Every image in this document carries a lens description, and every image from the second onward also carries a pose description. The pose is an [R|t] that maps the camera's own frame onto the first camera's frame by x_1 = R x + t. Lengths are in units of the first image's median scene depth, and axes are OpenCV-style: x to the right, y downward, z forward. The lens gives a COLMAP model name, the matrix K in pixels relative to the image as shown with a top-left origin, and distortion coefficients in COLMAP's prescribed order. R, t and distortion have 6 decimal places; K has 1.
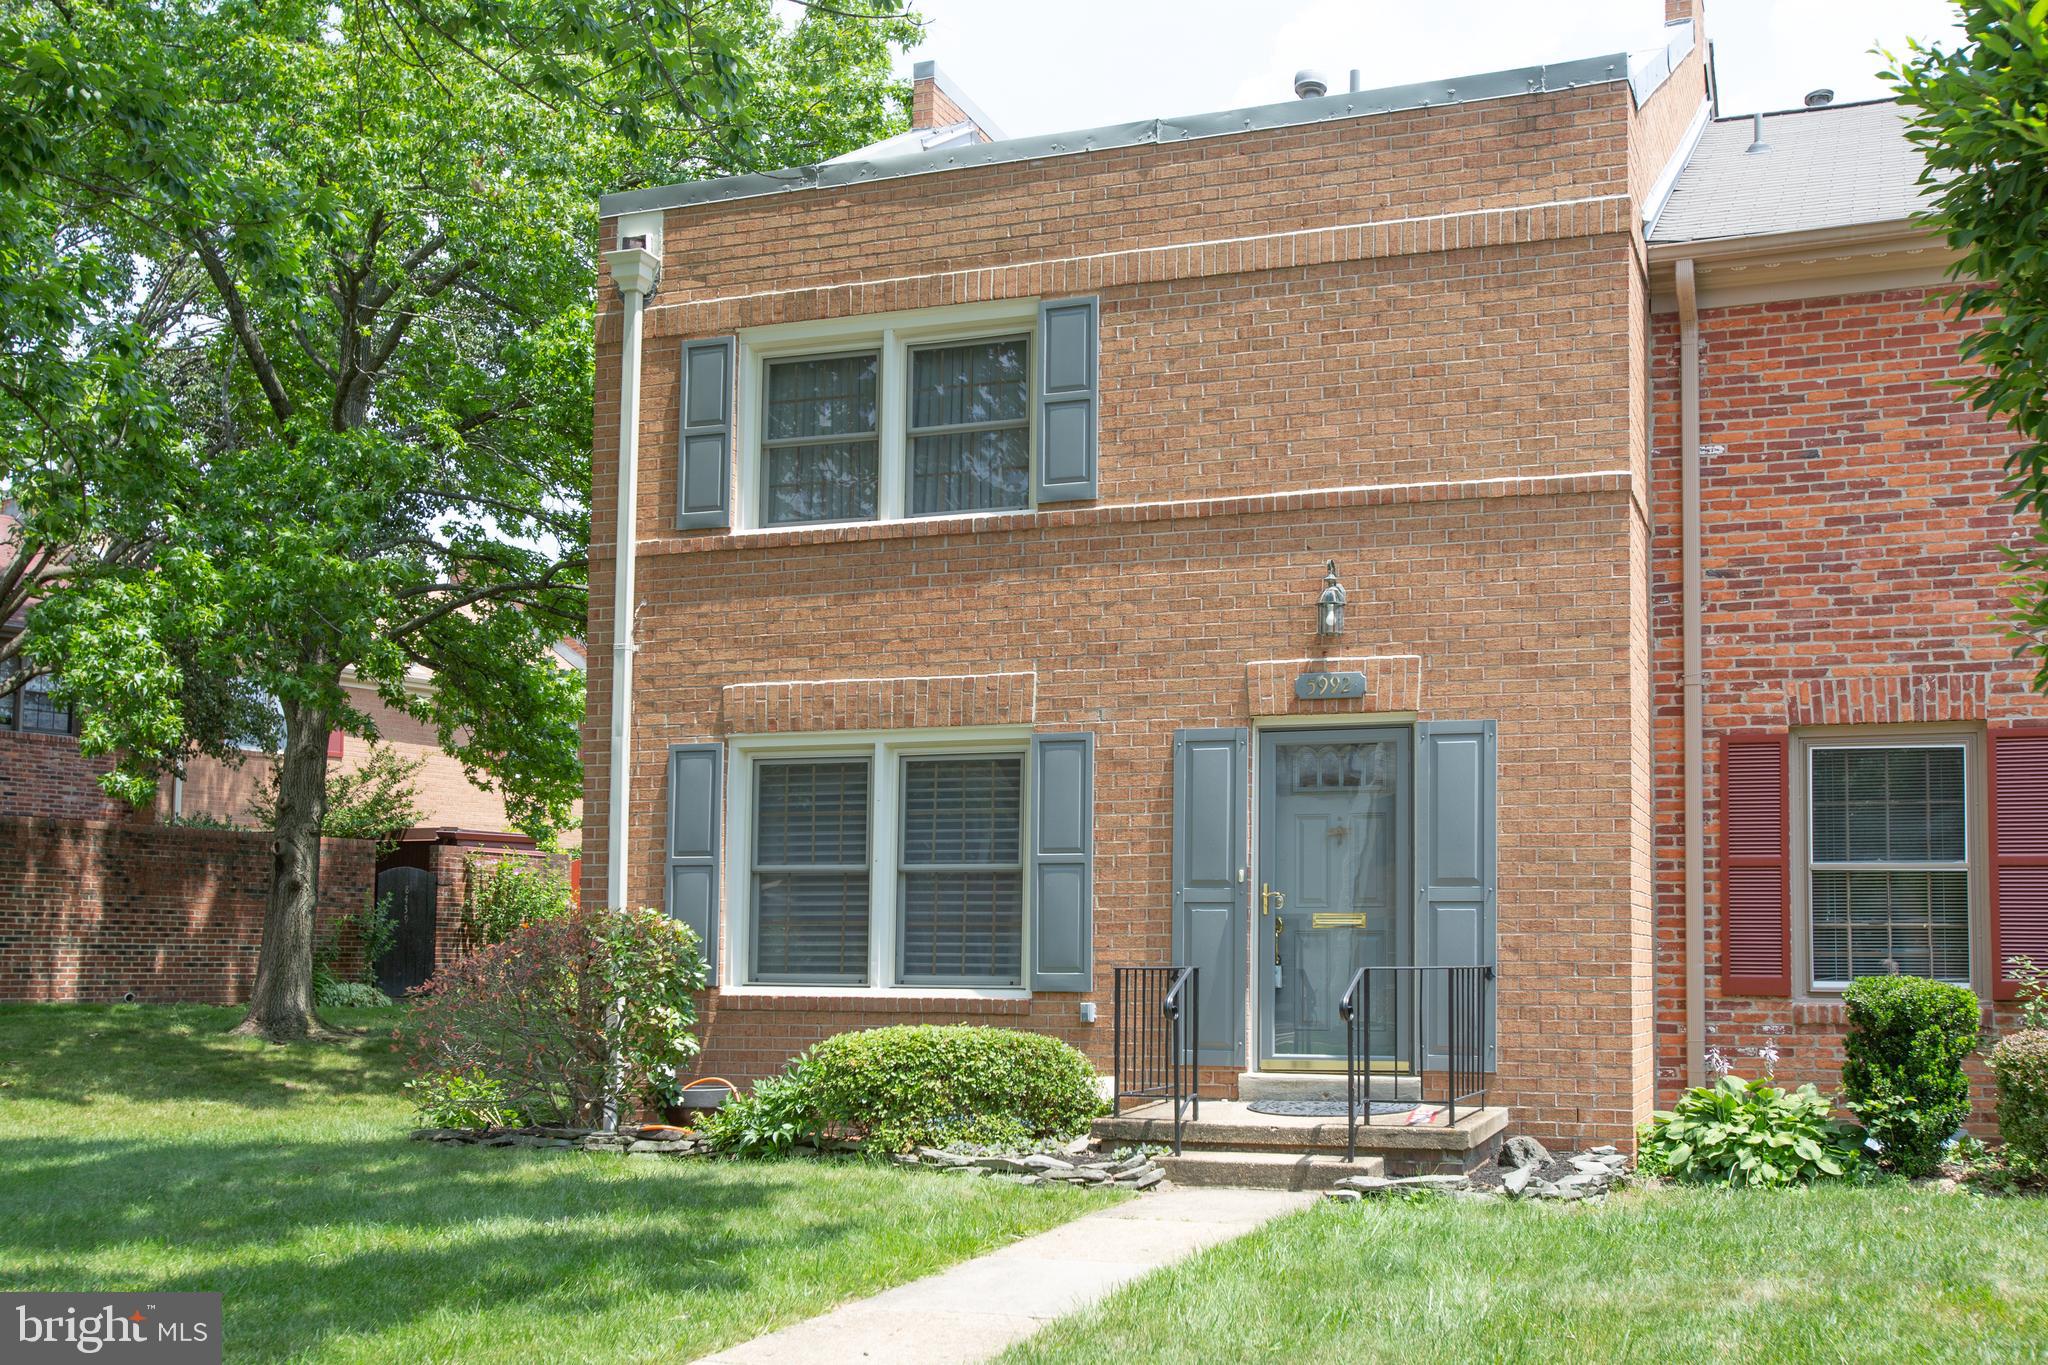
lens RADIAL K [[1992.1, 0, 1208.2], [0, 1992.1, 779.7], [0, 0, 1]] dist [0.024602, 0.016701]
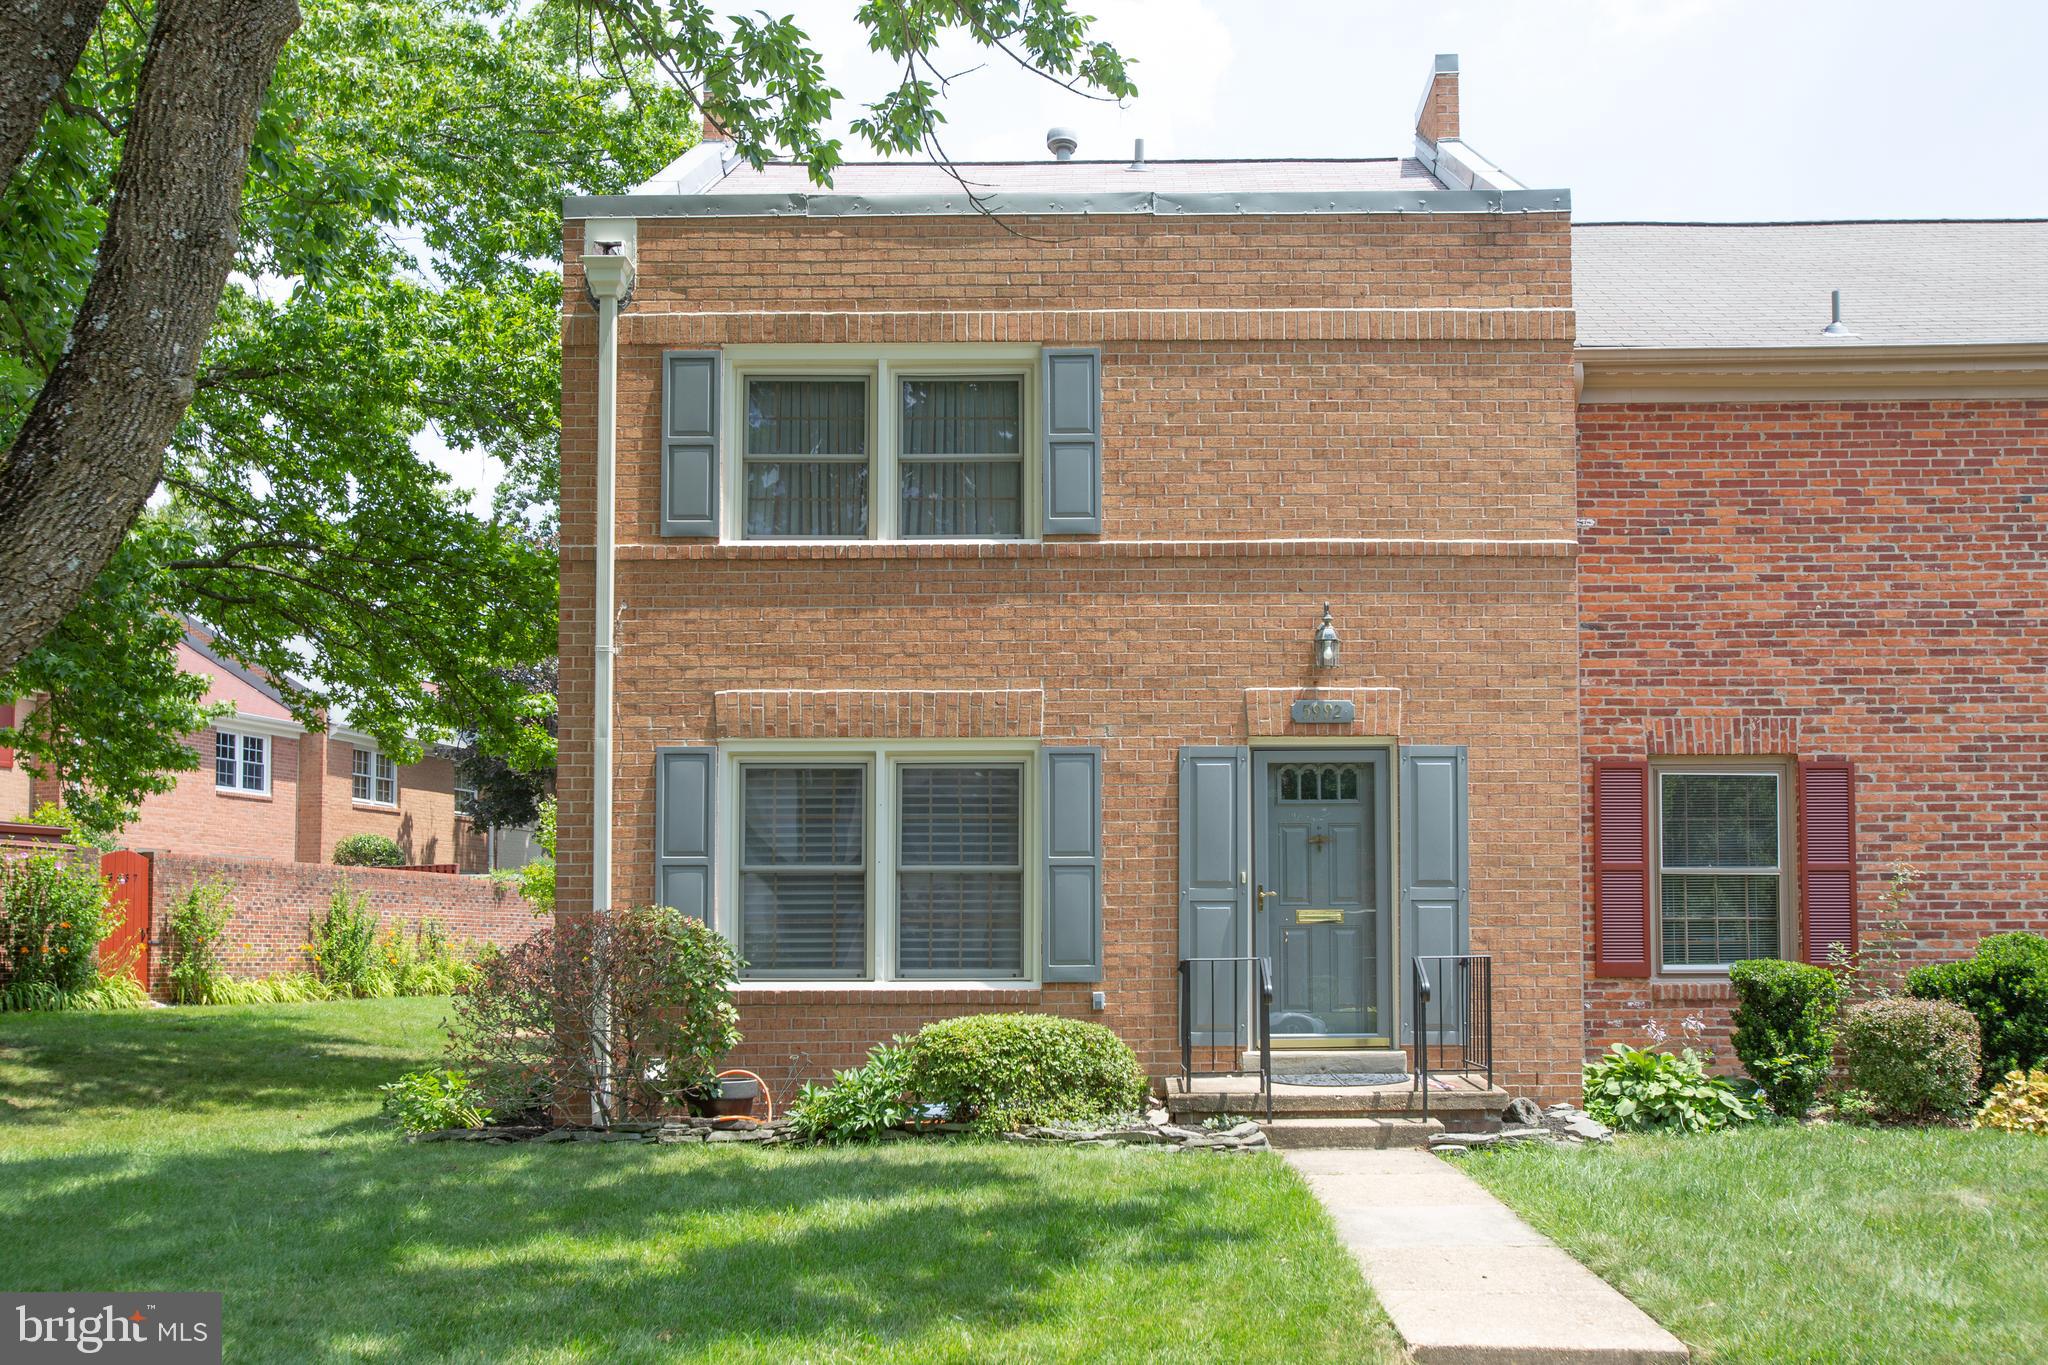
lens RADIAL K [[1959.9, 0, 1106.4], [0, 1959.9, 801.9], [0, 0, 1]] dist [0.022926, 0.007519]
pose [[0.947782, 0.014860, 0.318573, -0.397804], [-0.019026, 0.999769, 0.009970, -0.004048], [-0.318351, -0.015511, 0.947846, -0.027262]]
